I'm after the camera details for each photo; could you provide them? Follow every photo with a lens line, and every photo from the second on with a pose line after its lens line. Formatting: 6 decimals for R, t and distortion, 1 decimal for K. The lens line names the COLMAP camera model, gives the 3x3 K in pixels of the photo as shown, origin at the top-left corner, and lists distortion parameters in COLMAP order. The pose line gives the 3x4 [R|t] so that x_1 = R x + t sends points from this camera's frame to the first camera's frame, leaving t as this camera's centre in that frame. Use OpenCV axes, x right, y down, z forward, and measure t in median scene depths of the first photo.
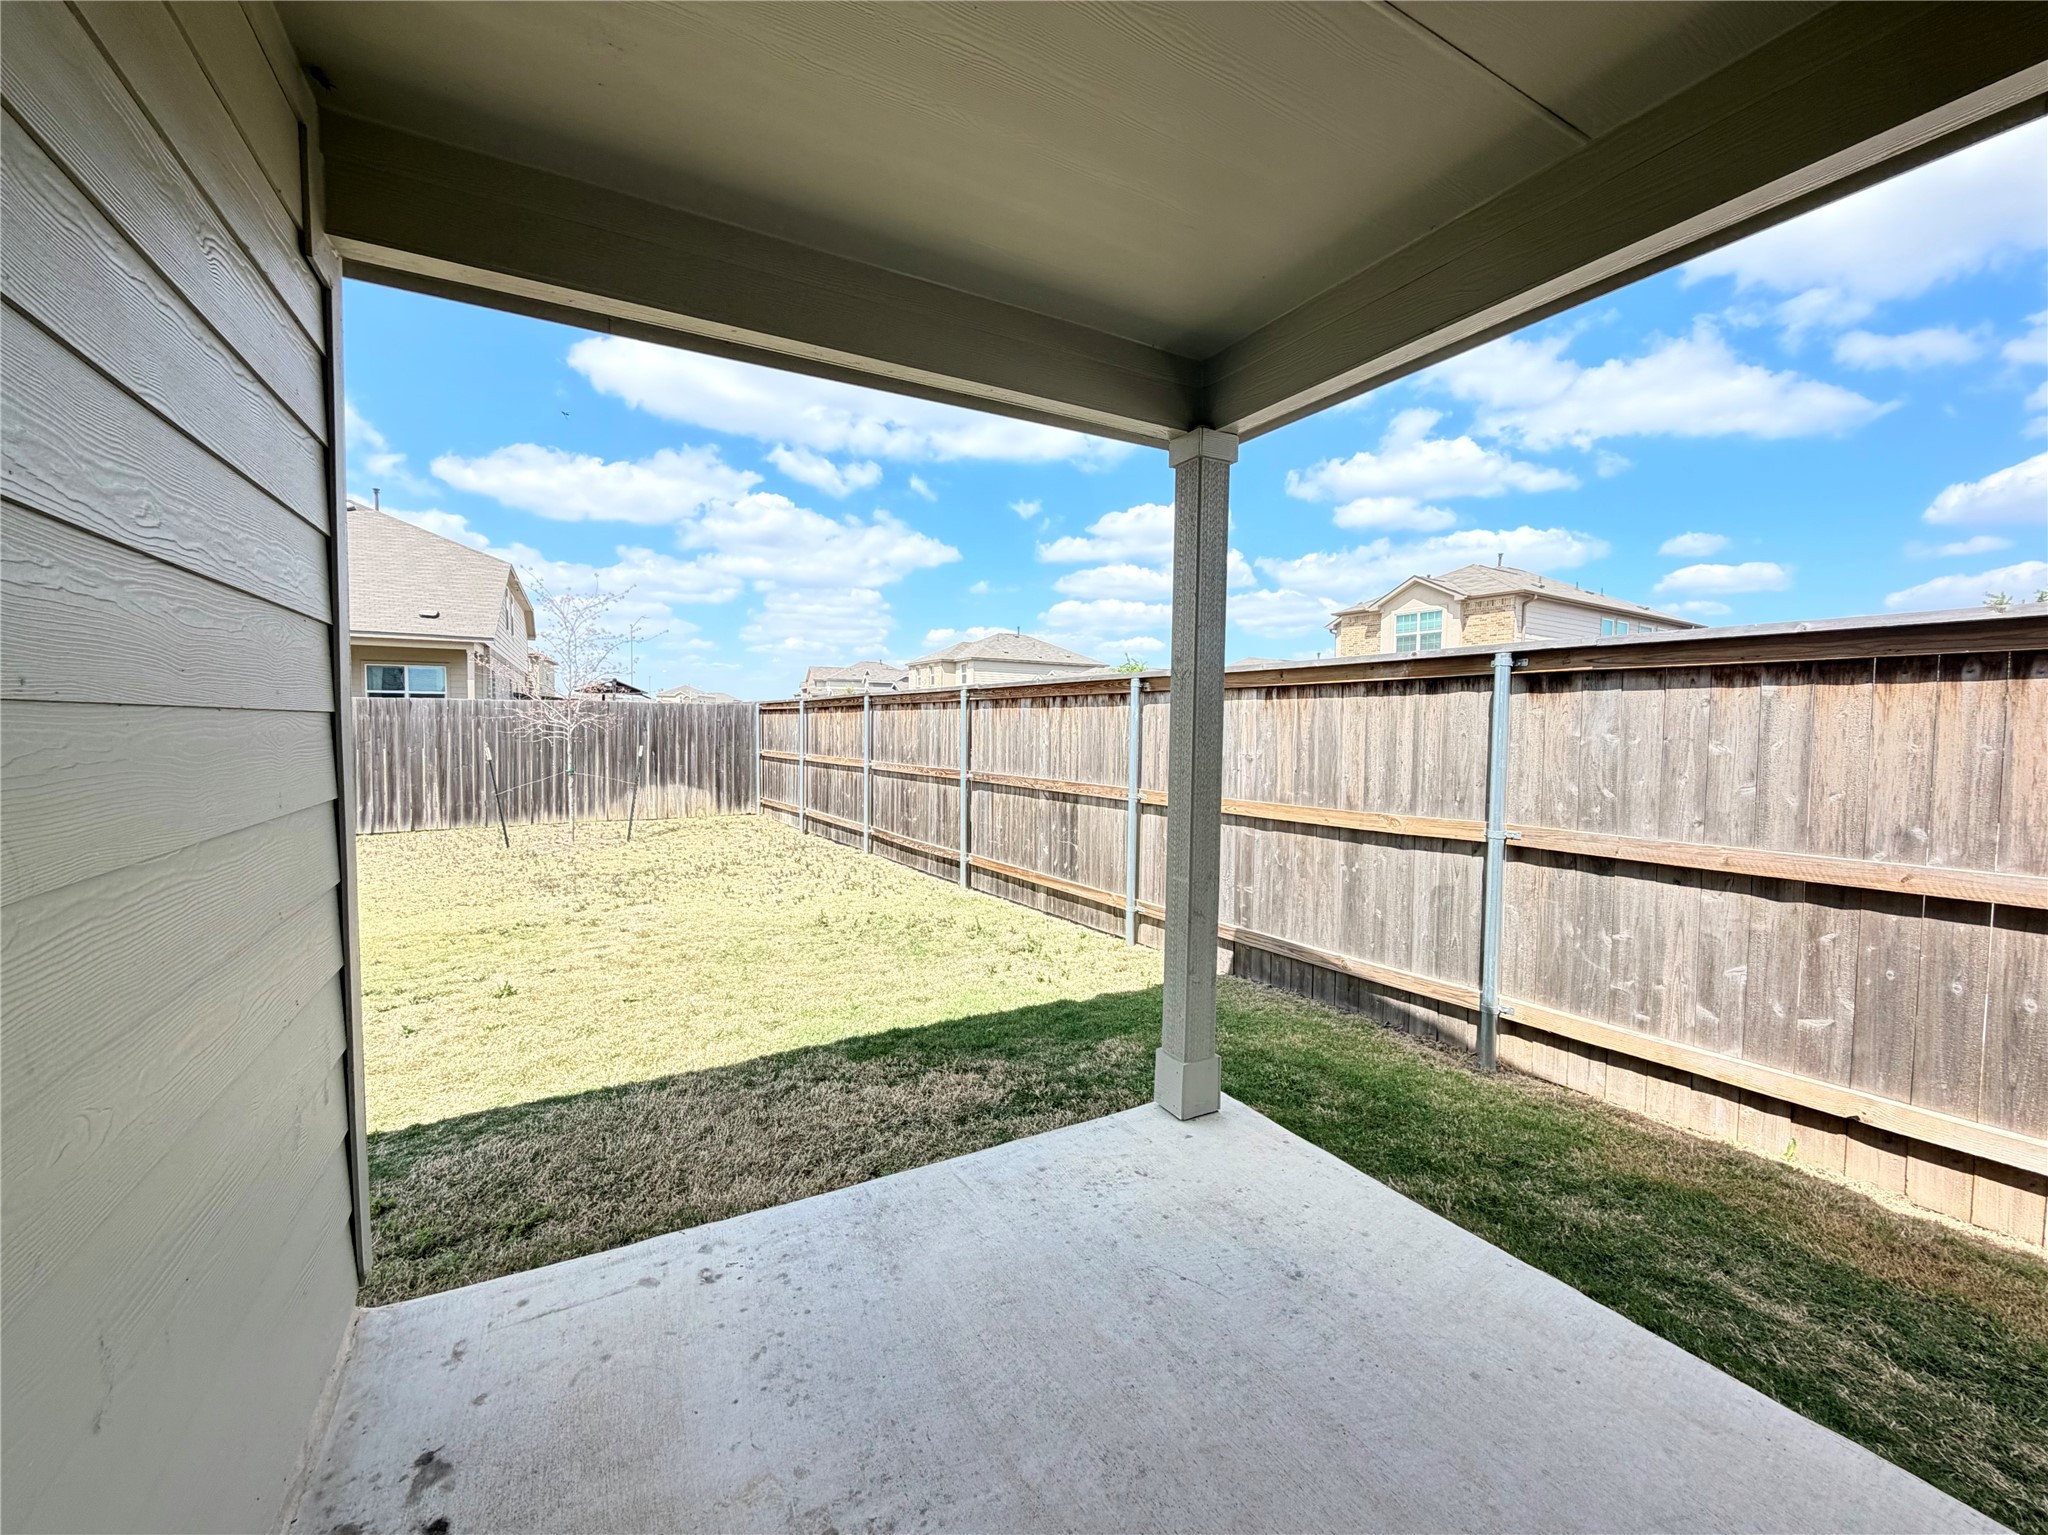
lens RADIAL K [[826.5, 0, 1016.1], [0, 826.5, 784.5], [0, 0, 1]] dist [0.011395, 0.000145]
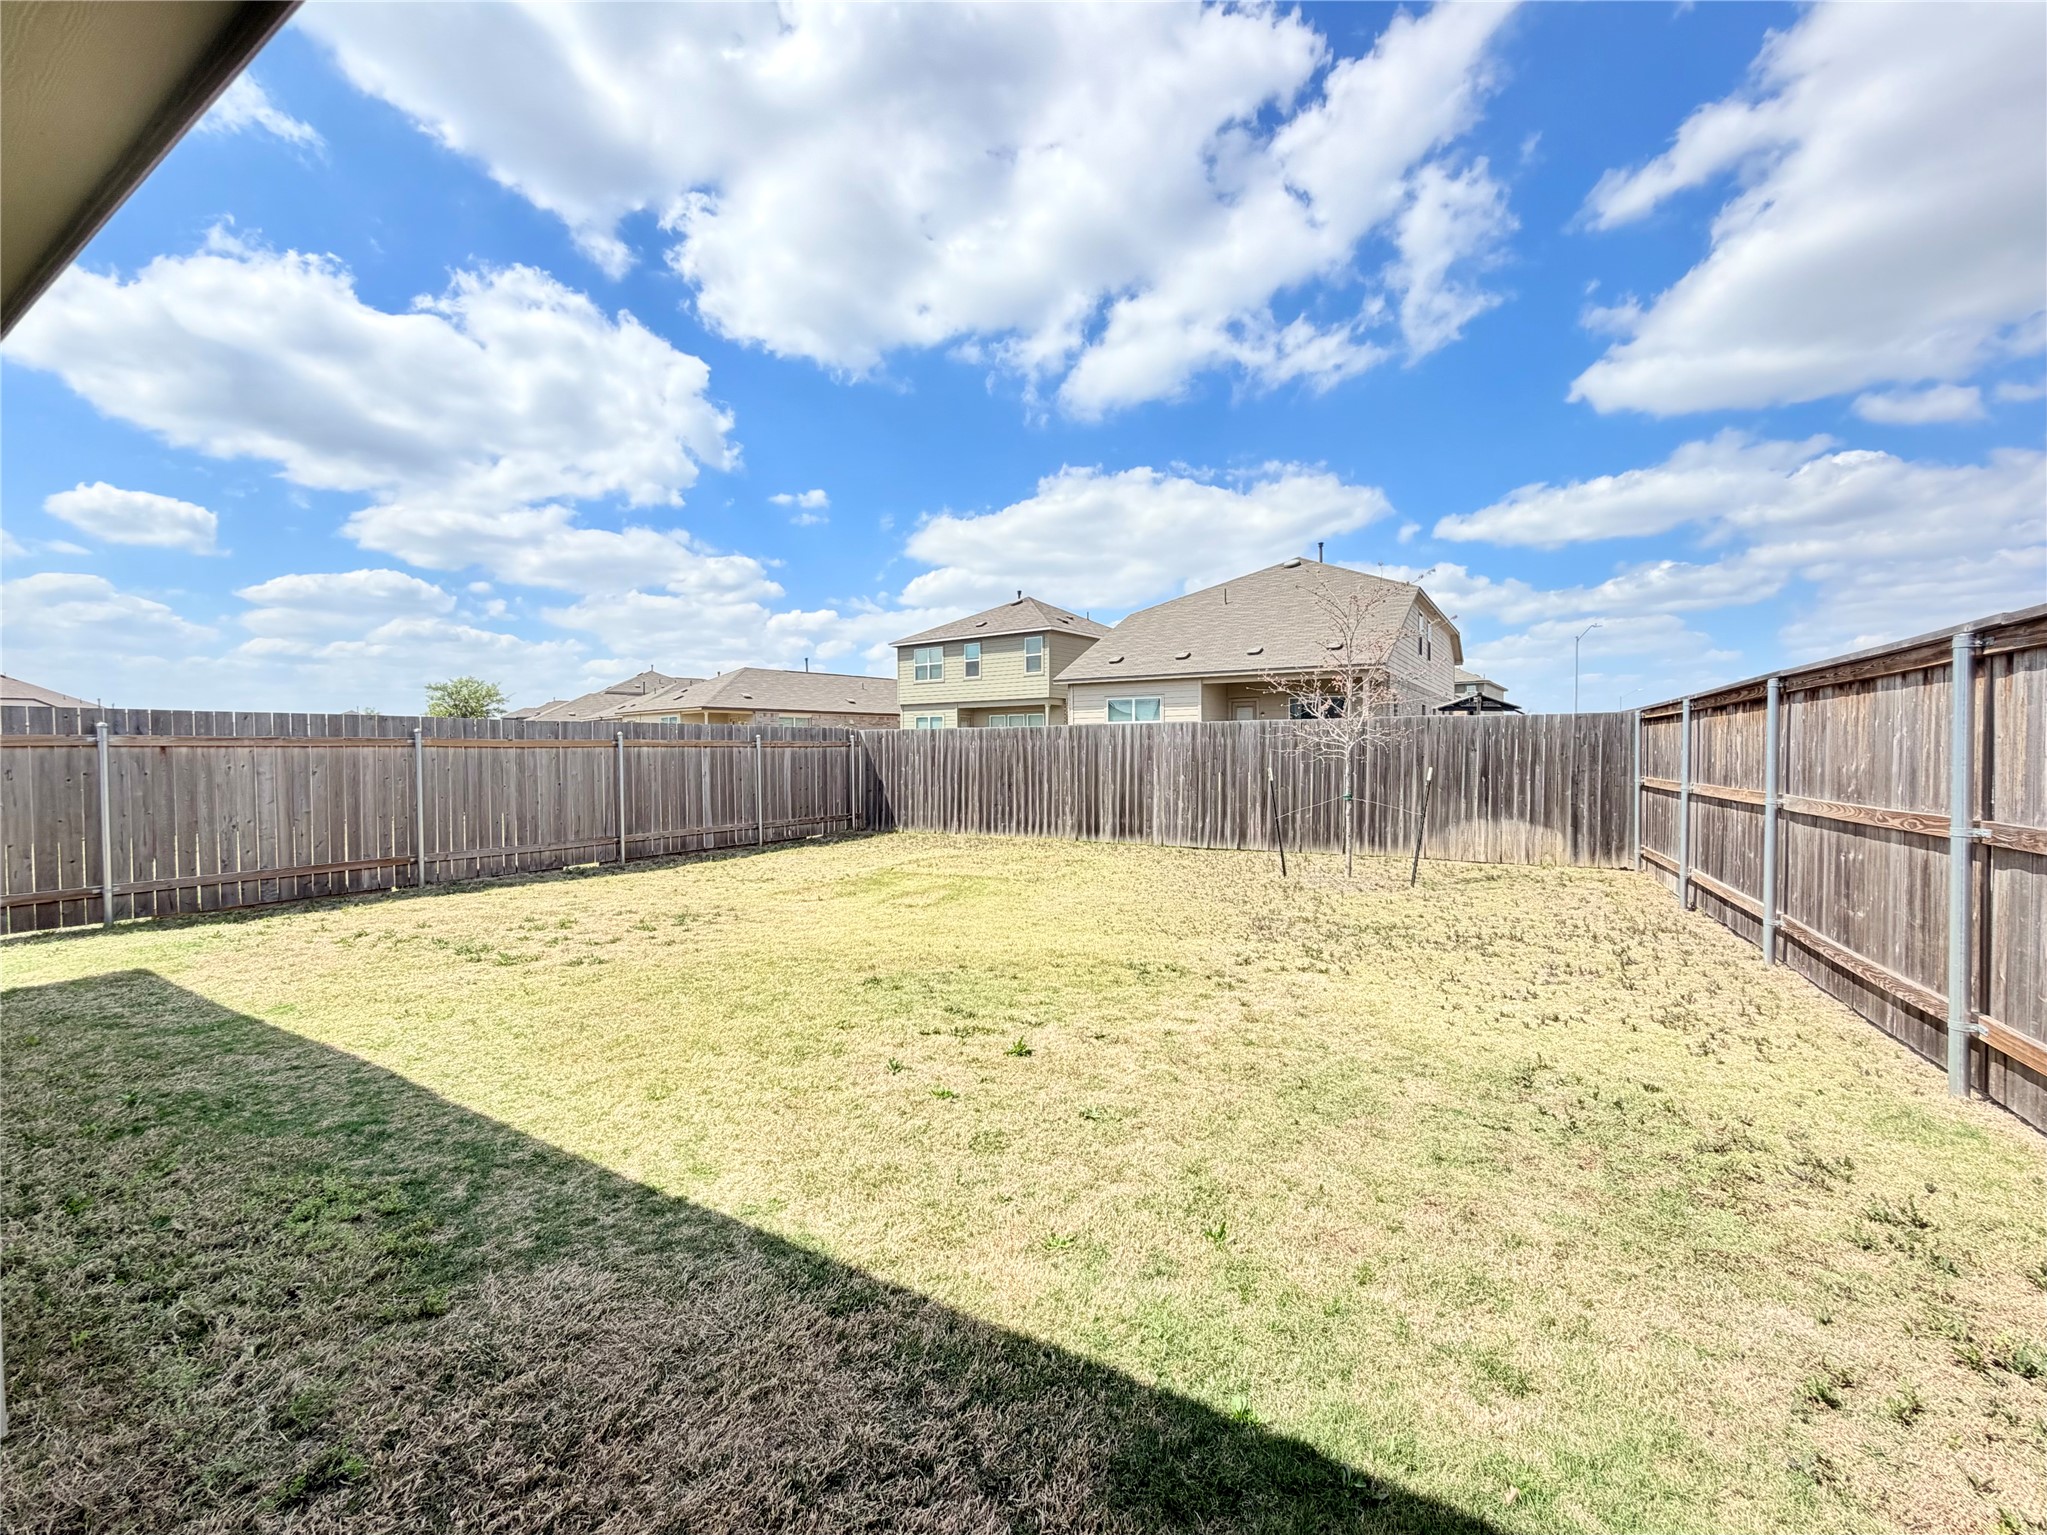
lens RADIAL K [[849.6, 0, 1027.3], [0, 849.6, 773.6], [0, 0, 1]] dist [0.001650, 0.000097]
pose [[0.506217, 0.011901, -0.862324, 0.052480], [-0.055693, 0.998269, -0.018916, -0.003980], [0.860606, 0.057601, 0.506003, 0.257781]]
